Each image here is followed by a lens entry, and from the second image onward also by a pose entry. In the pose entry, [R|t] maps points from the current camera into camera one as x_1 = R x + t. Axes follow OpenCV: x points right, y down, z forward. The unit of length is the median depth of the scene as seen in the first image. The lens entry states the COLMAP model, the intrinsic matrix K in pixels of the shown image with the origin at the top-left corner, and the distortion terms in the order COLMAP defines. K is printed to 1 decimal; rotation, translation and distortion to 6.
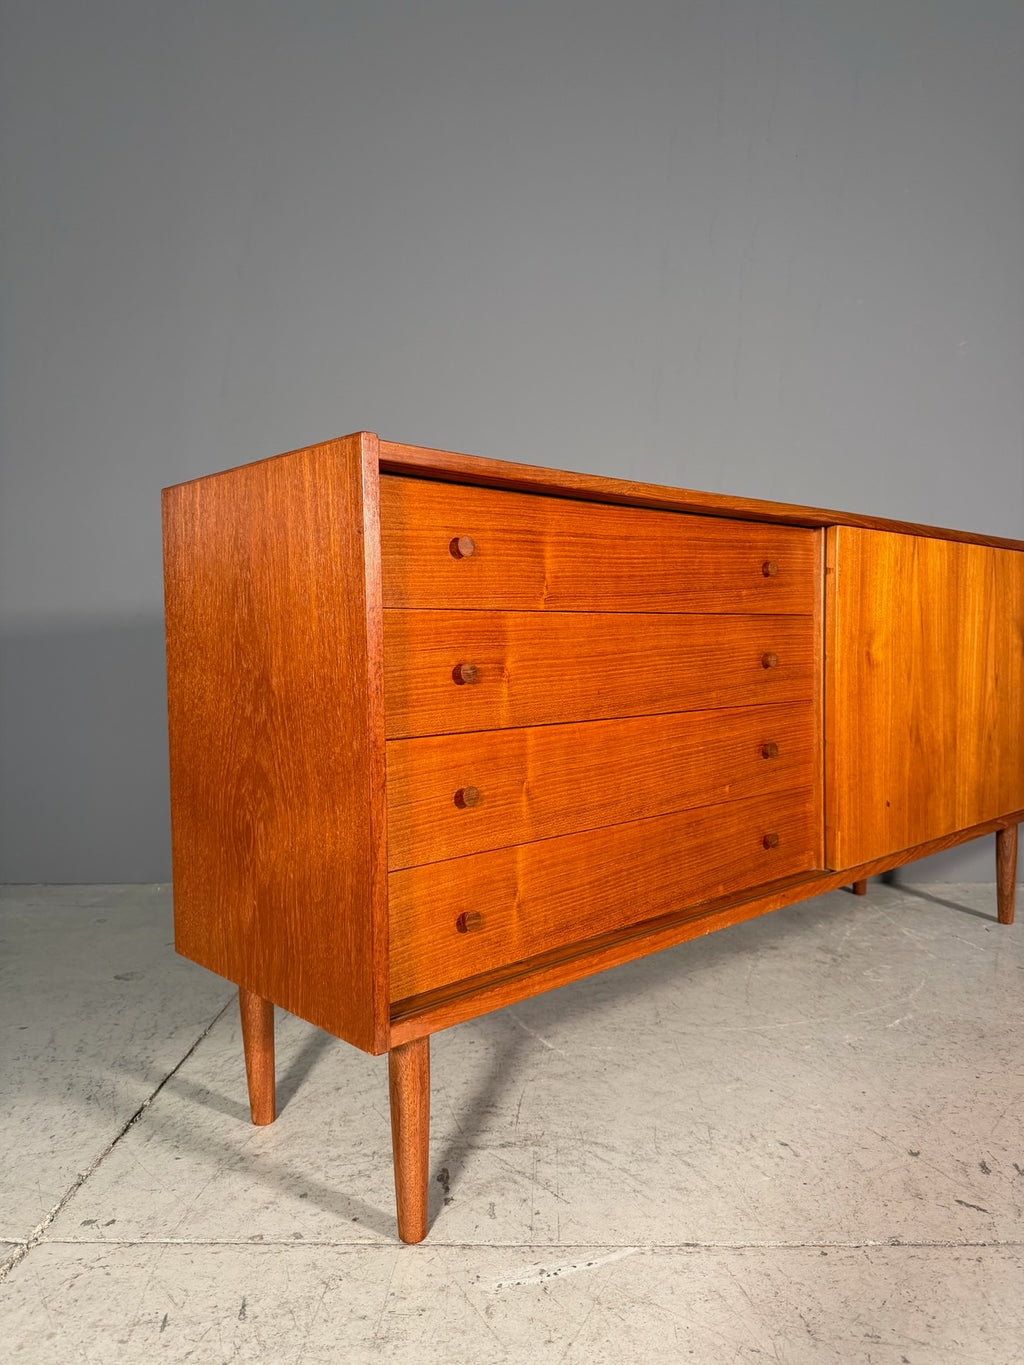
lens RADIAL K [[985.6, 0, 512.0], [0, 985.6, 682.5], [0, 0, 1]] dist [0.028017, -0.035337]
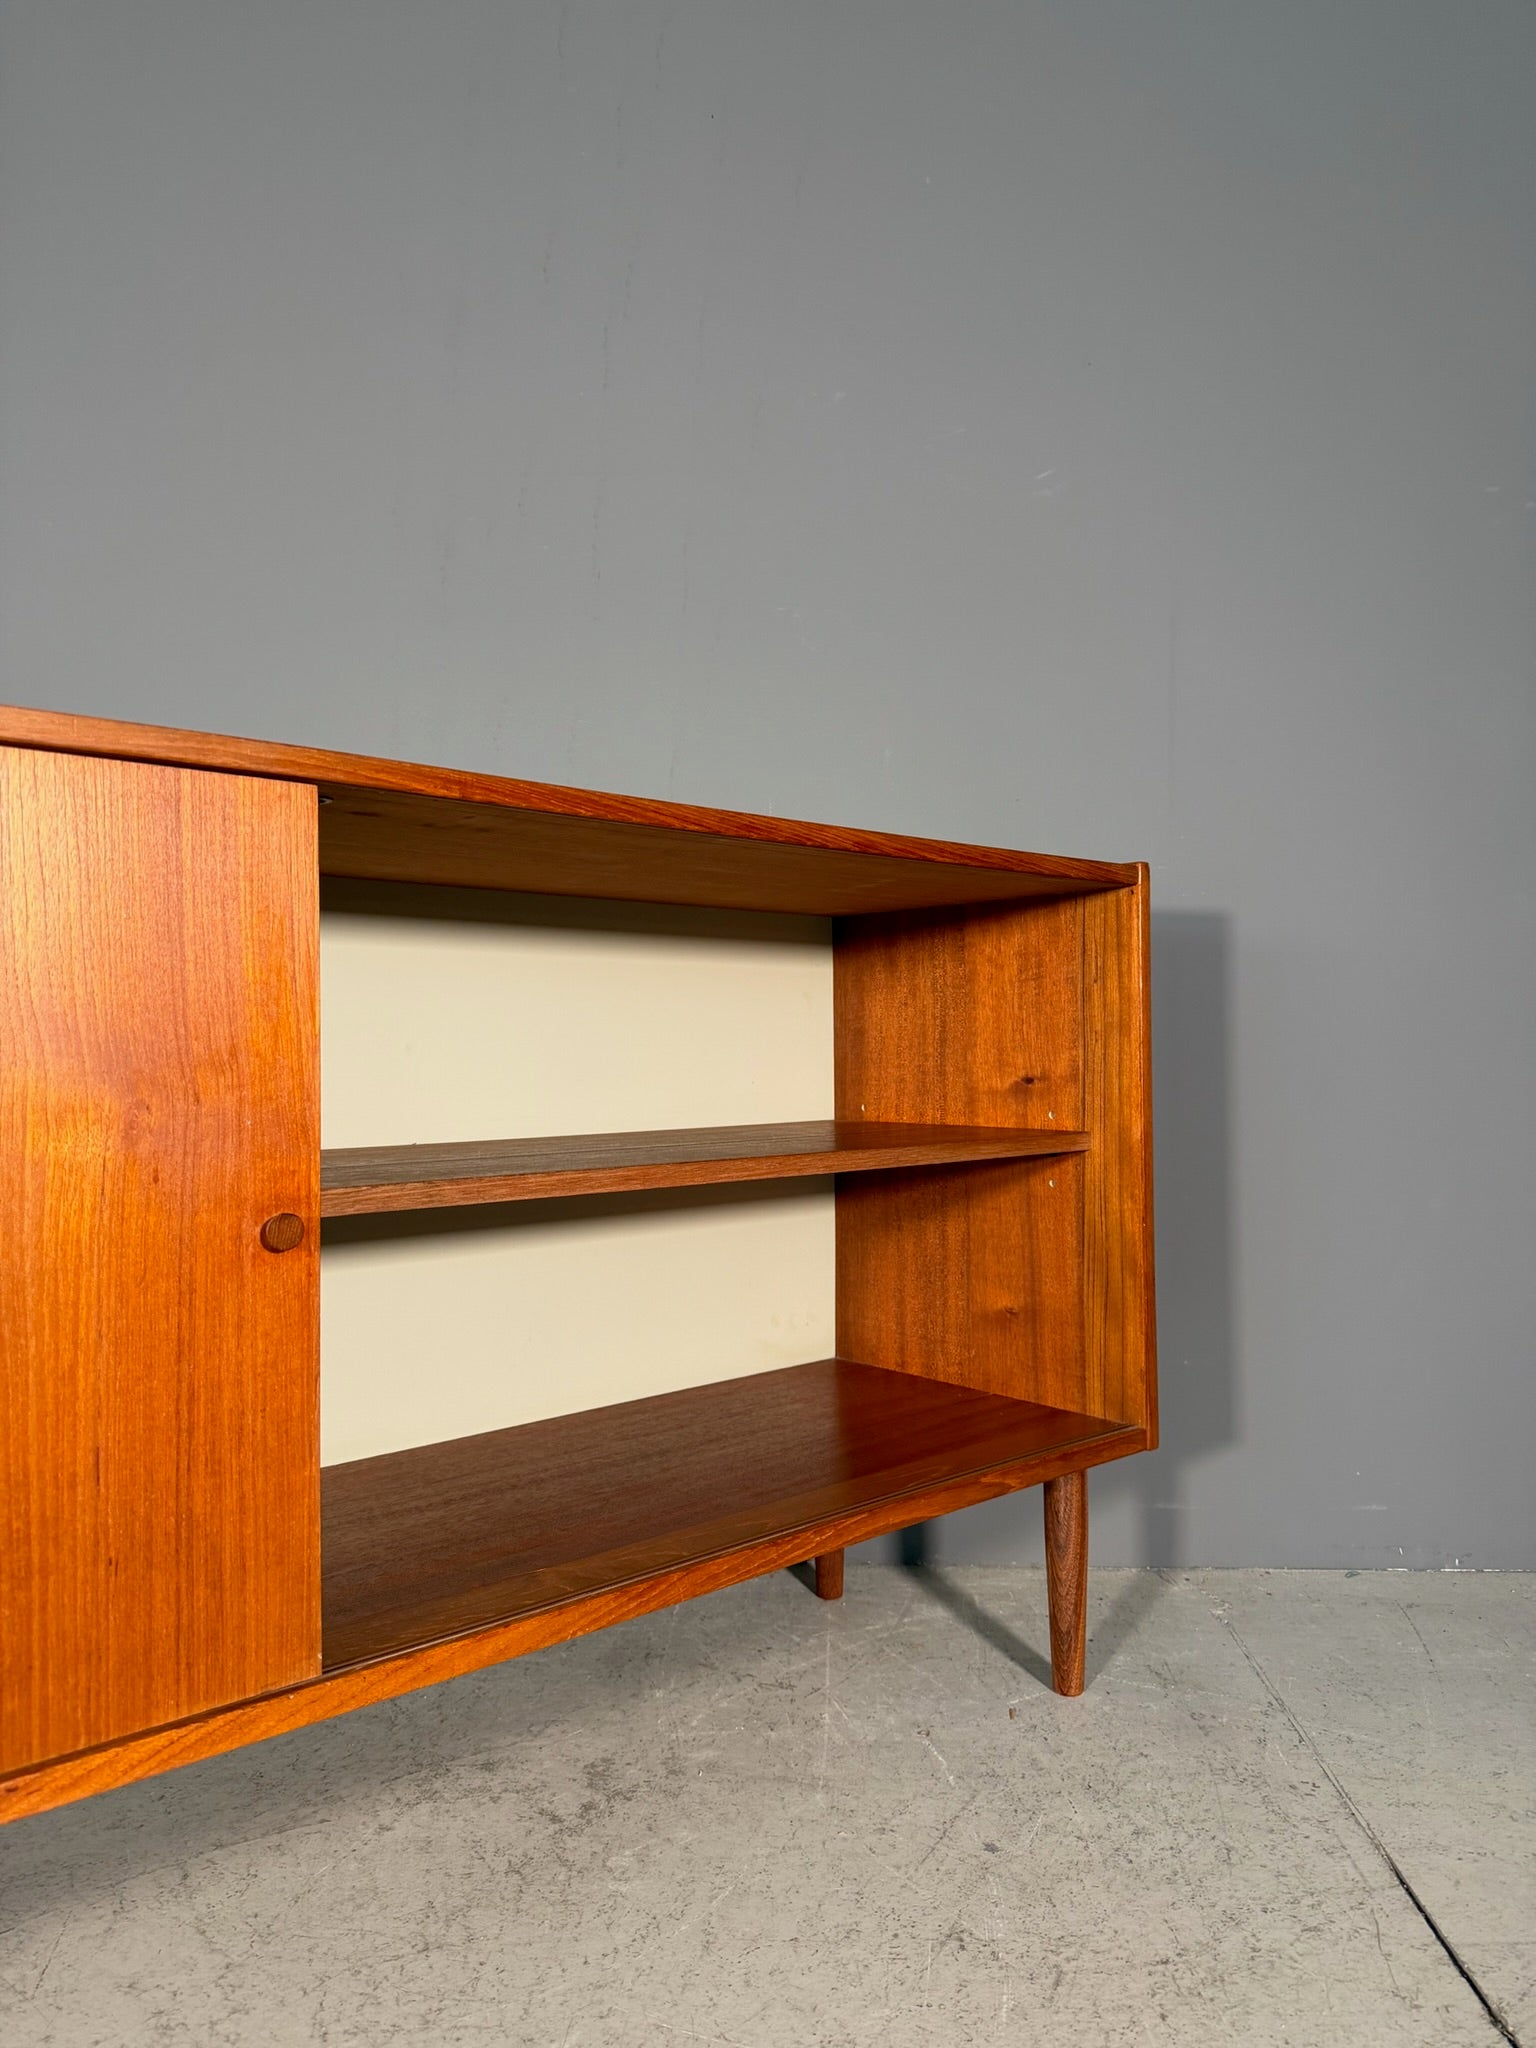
lens RADIAL K [[1455.8, 0, 767.0], [0, 1455.8, 1016.0], [0, 0, 1]] dist [0.078255, -0.112210]
pose [[0.999924, 0.006135, -0.010682, 0.661983], [-0.006819, 0.997843, -0.065290, -0.038197], [0.010259, 0.065358, 0.997809, 0.544263]]
